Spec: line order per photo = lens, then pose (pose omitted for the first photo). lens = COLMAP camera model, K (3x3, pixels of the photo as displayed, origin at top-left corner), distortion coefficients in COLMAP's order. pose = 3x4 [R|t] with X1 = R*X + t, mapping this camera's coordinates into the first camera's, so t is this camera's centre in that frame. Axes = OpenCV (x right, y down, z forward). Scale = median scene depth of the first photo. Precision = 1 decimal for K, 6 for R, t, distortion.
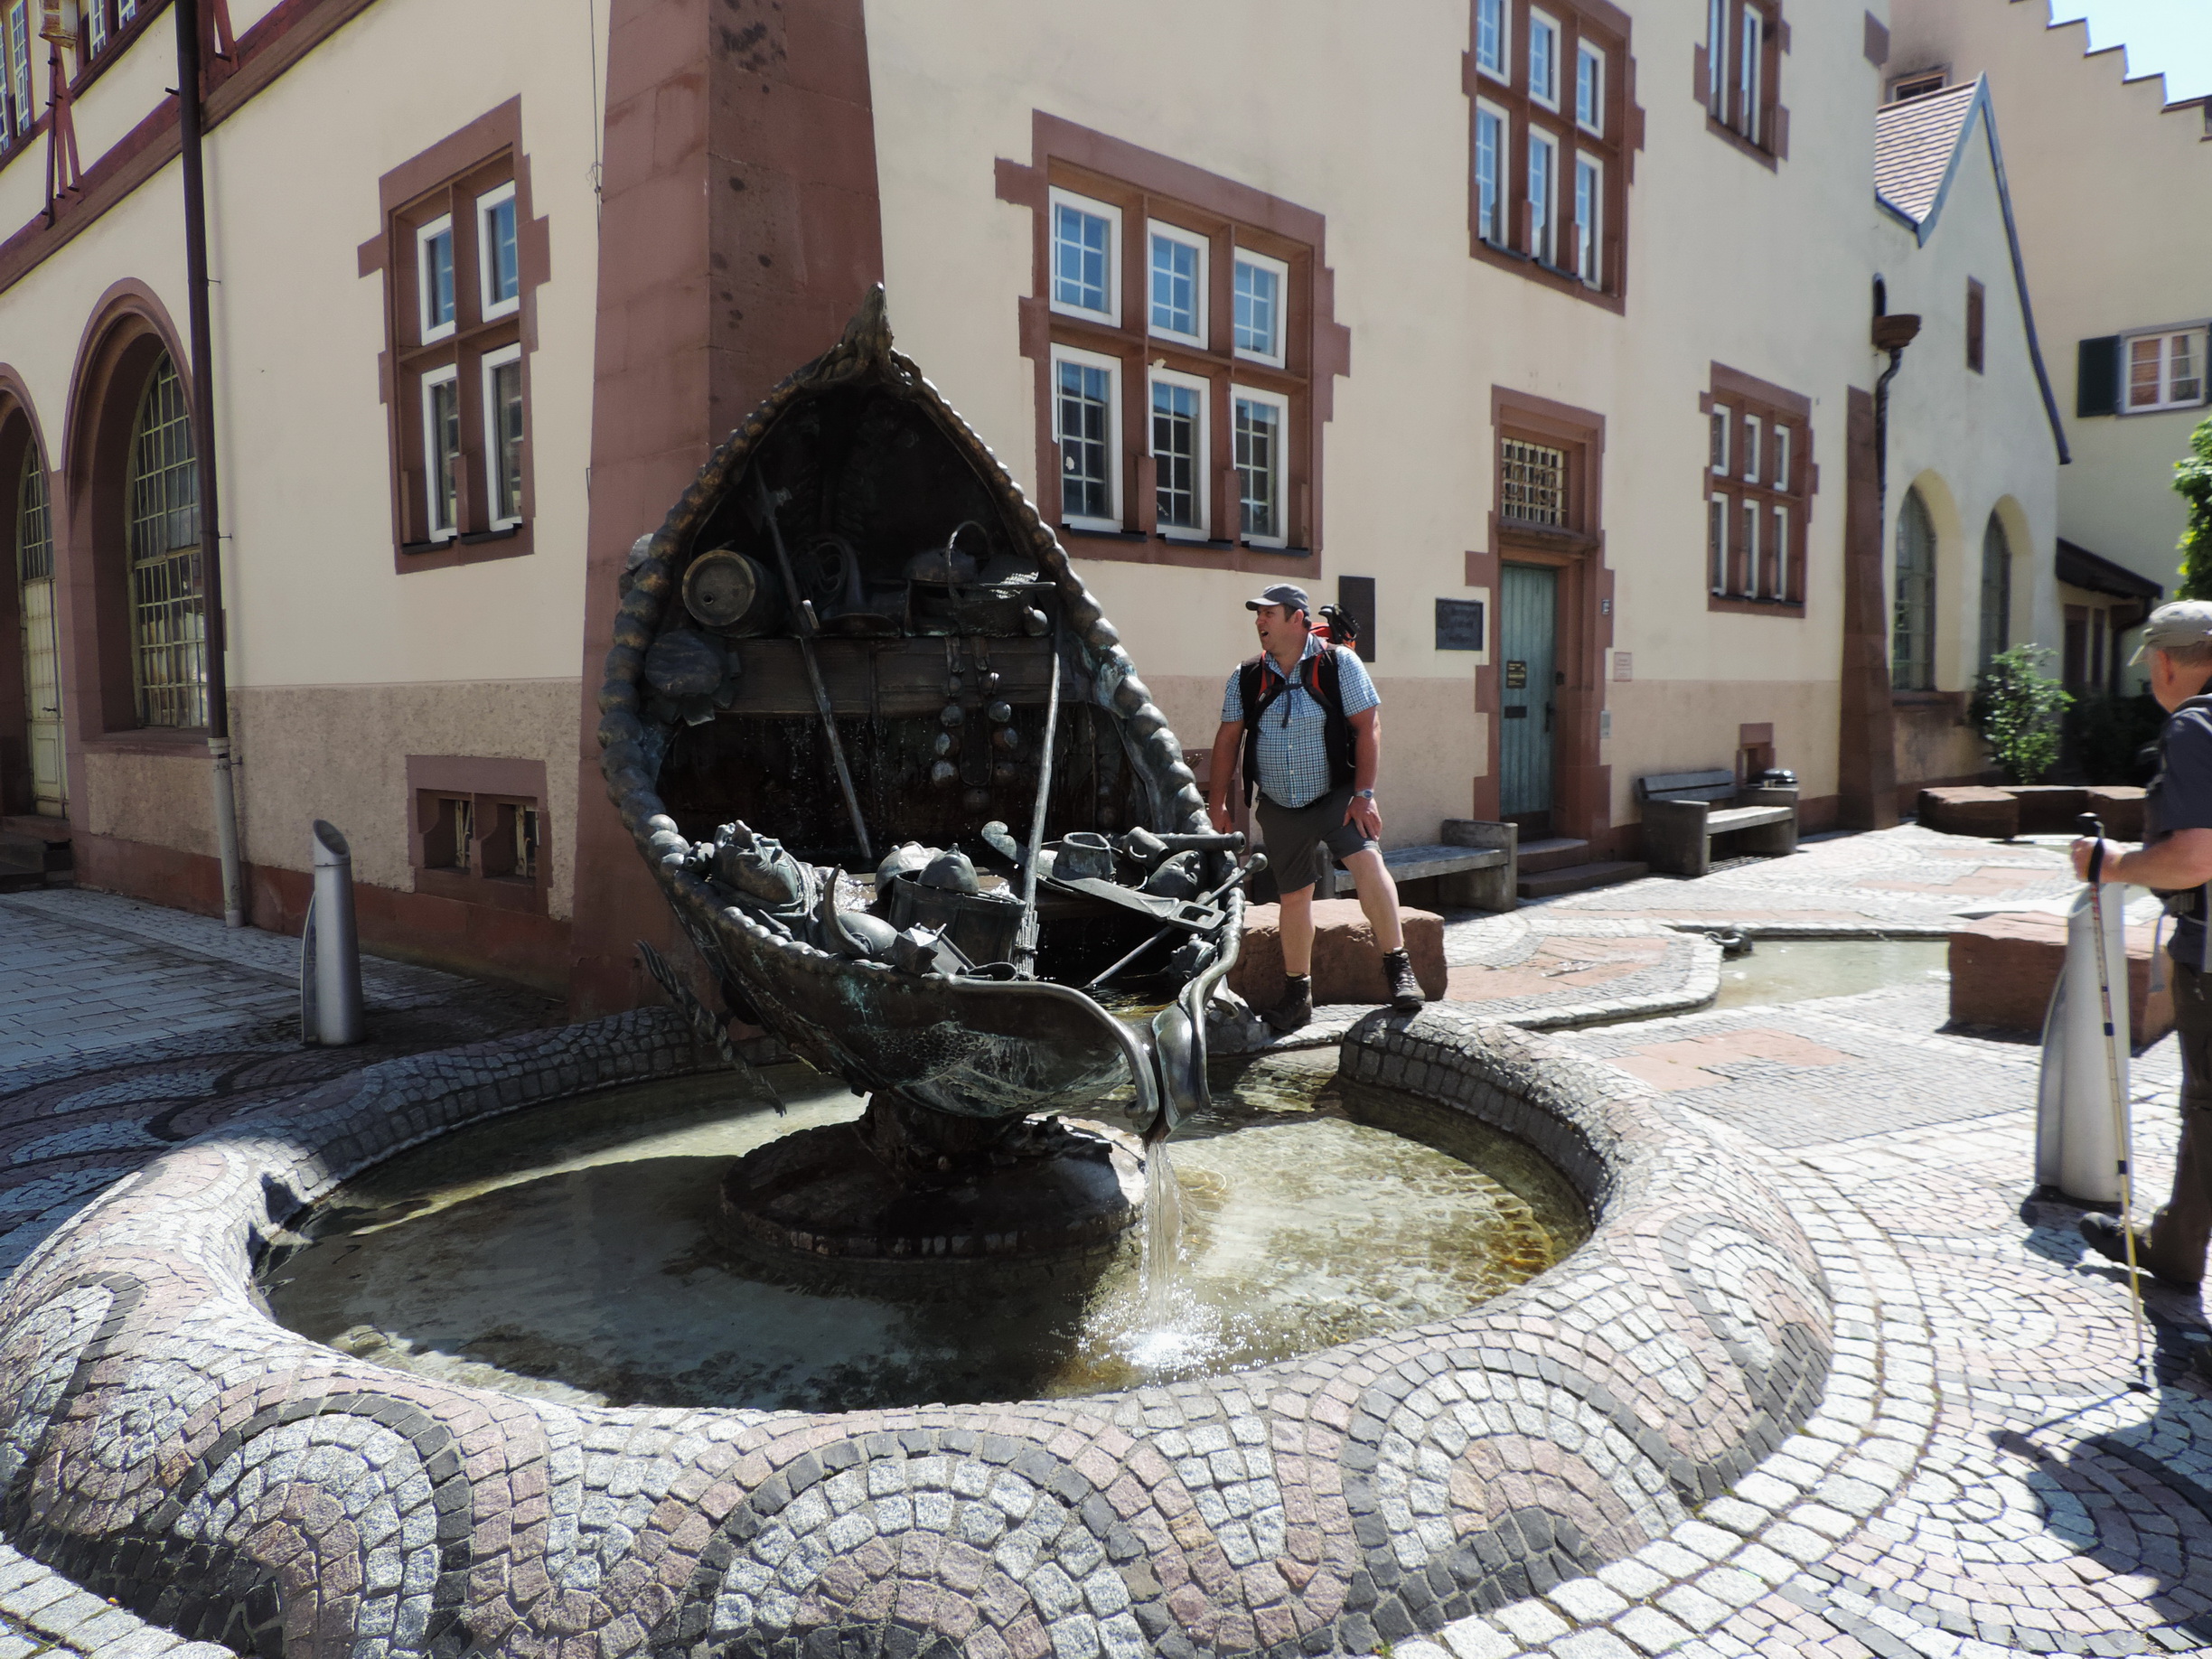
lens RADIAL K [[1592.9, 0, 1106.0], [0, 1592.9, 829.5], [0, 0, 1]] dist [-0.010774, 0.002223]
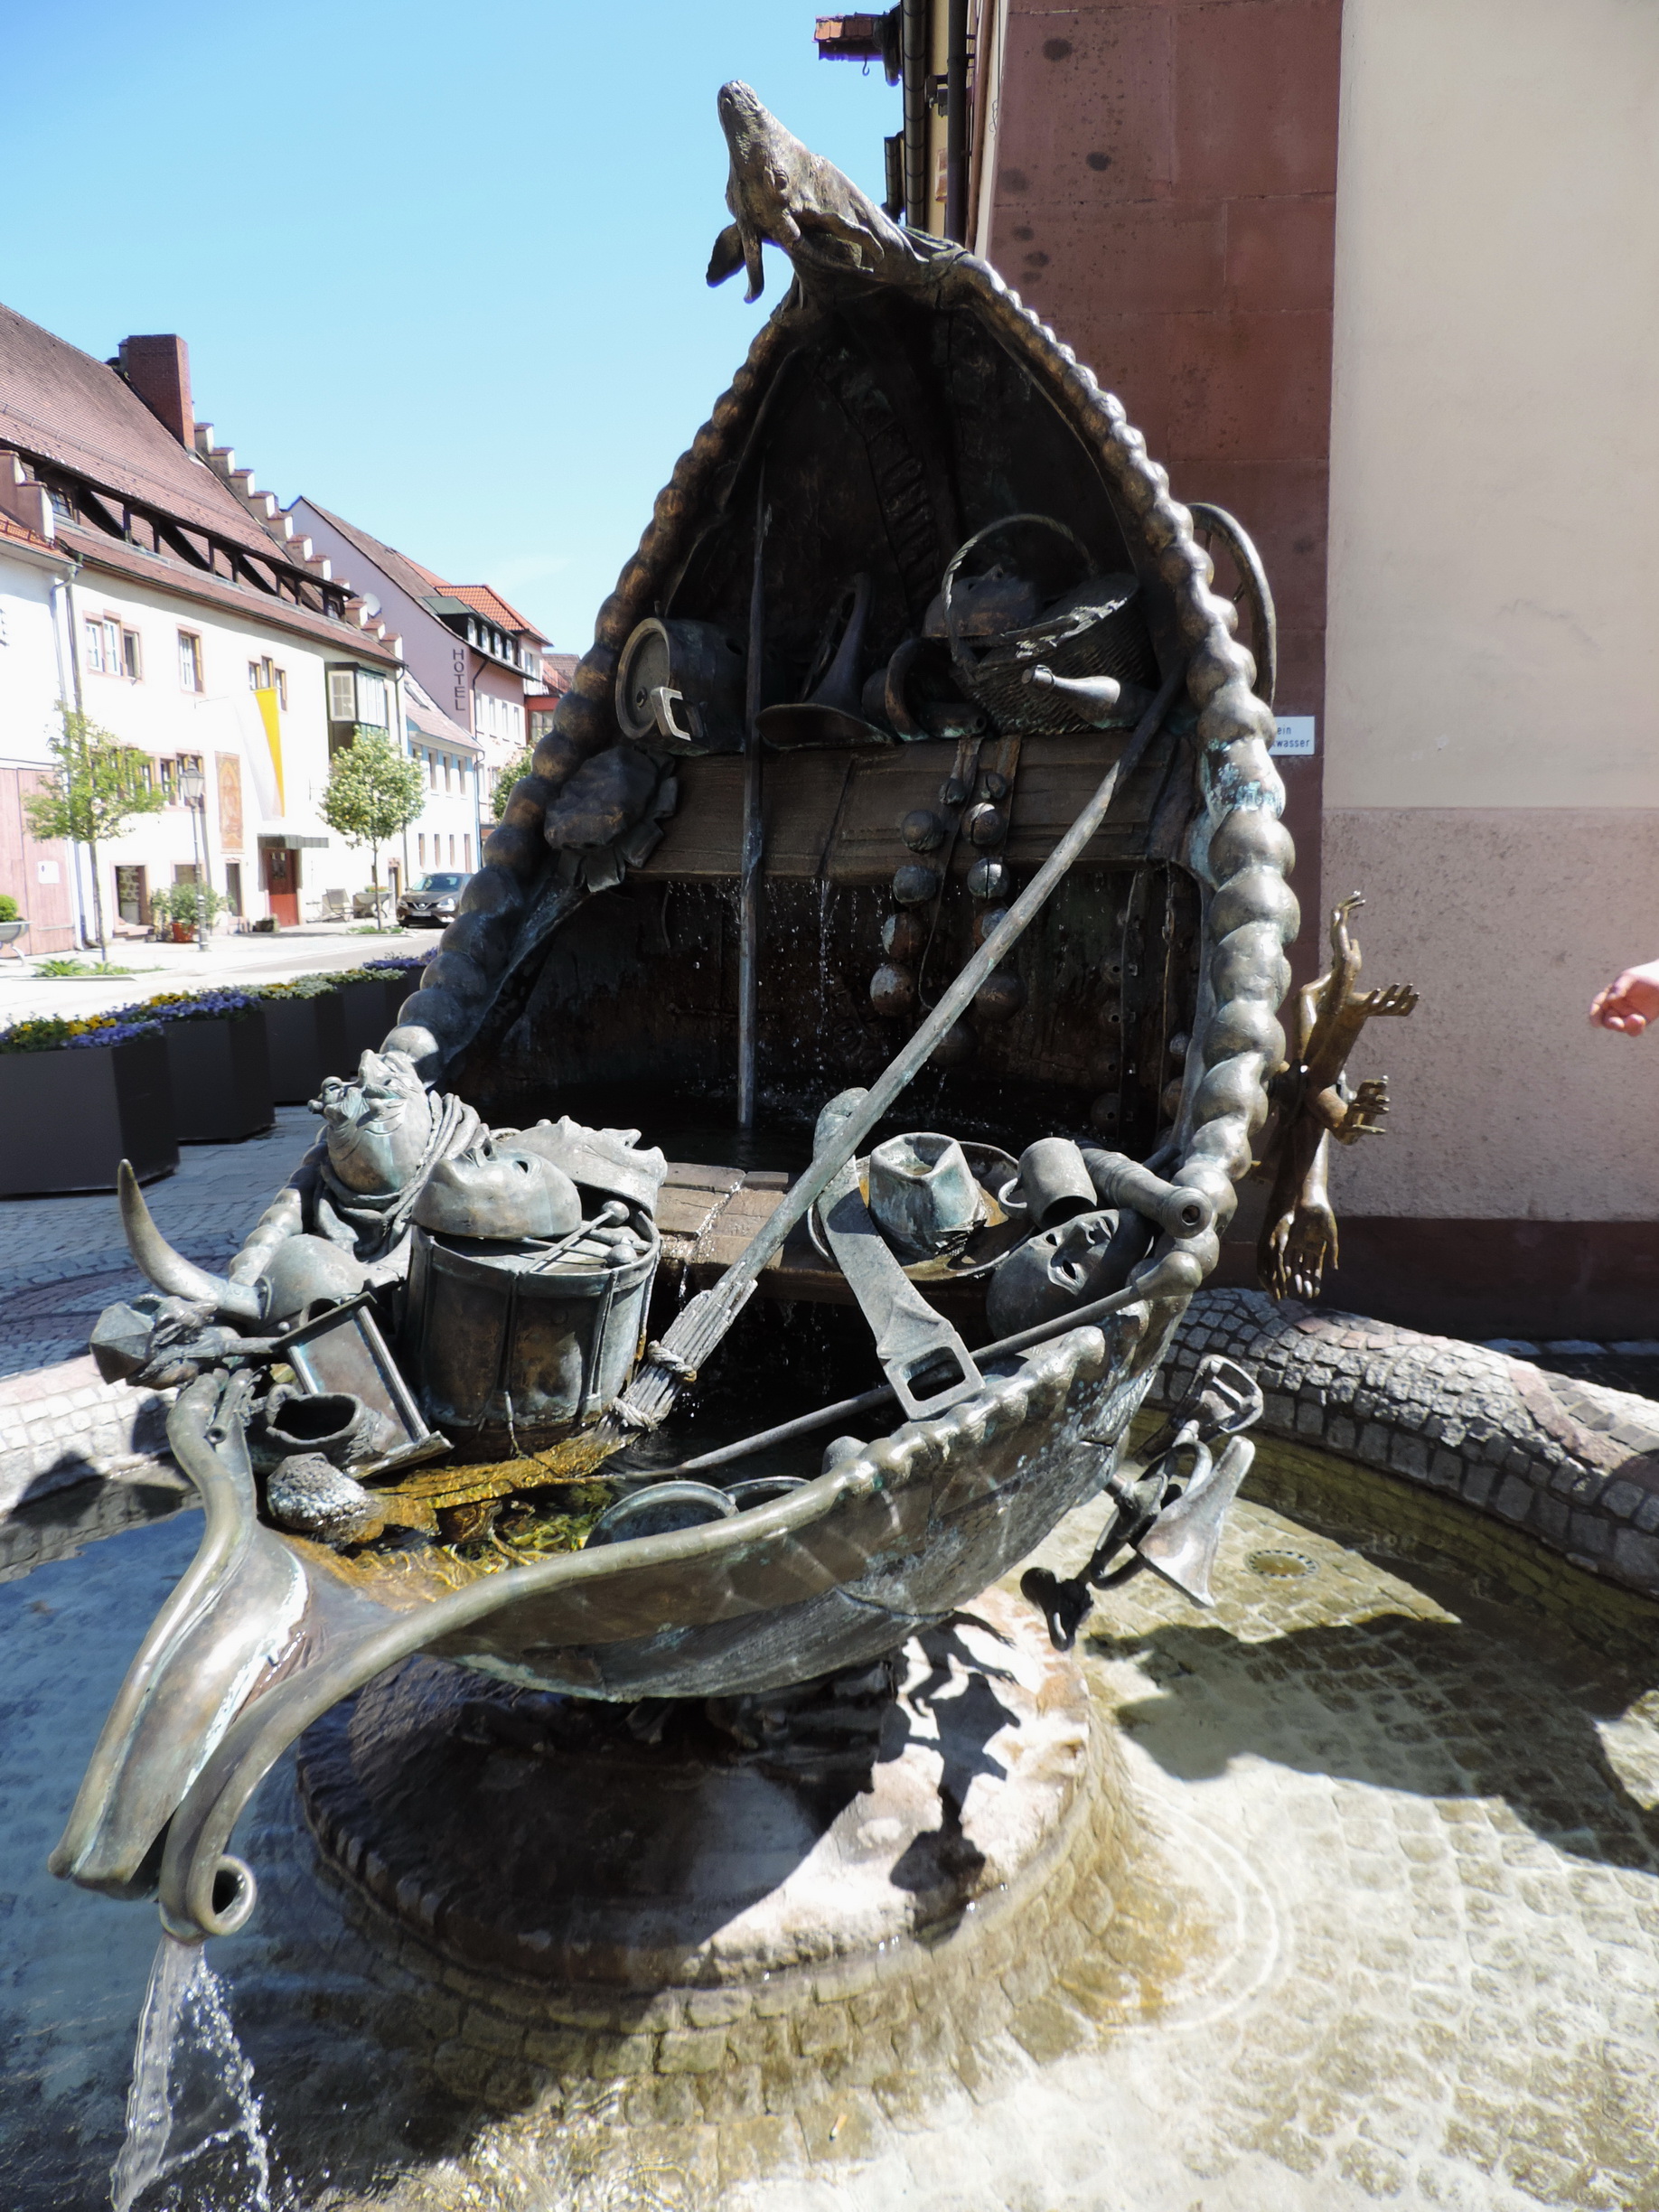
lens RADIAL K [[1592.9, 0, 829.5], [0, 1592.9, 1106.0], [0, 0, 1]] dist [-0.010774, 0.002223]
pose [[0.645643, 0.122259, -0.753789, 0.312037], [-0.057934, 0.992098, 0.111288, -0.054687], [0.761438, -0.028182, 0.647624, 0.620862]]
